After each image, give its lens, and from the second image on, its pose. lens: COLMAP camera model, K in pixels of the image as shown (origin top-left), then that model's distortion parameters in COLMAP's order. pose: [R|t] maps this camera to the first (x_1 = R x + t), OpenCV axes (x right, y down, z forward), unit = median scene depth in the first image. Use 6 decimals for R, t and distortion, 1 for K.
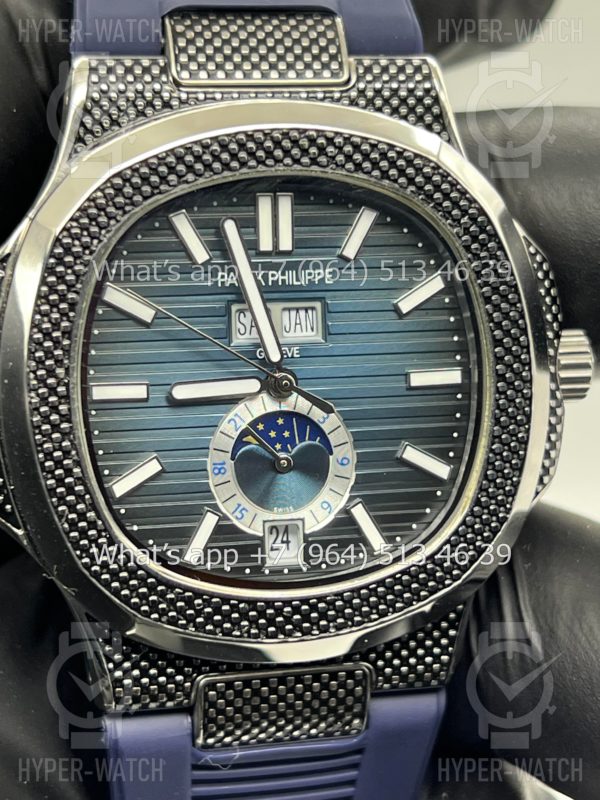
lens RADIAL K [[1902.2, 0, 300.0], [0, 1902.2, 400.0], [0, 0, 1]] dist [0.371406, -2.647398]
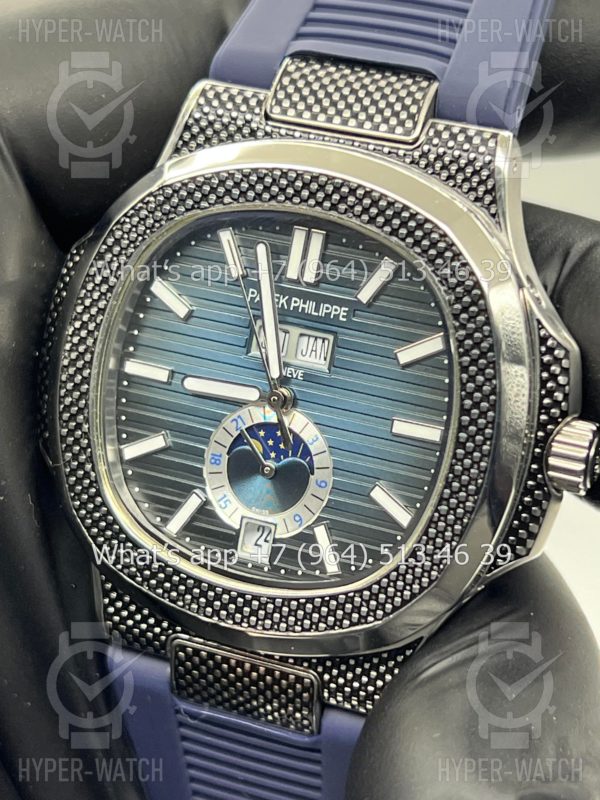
lens RADIAL K [[1902.2, 0, 300.0], [0, 1902.2, 400.0], [0, 0, 1]] dist [0.371406, -2.647398]
pose [[0.818686, 0.239632, -0.521852, 0.574459], [-0.233849, 0.969127, 0.078155, -0.097027], [0.524469, 0.058051, 0.849448, 0.072908]]
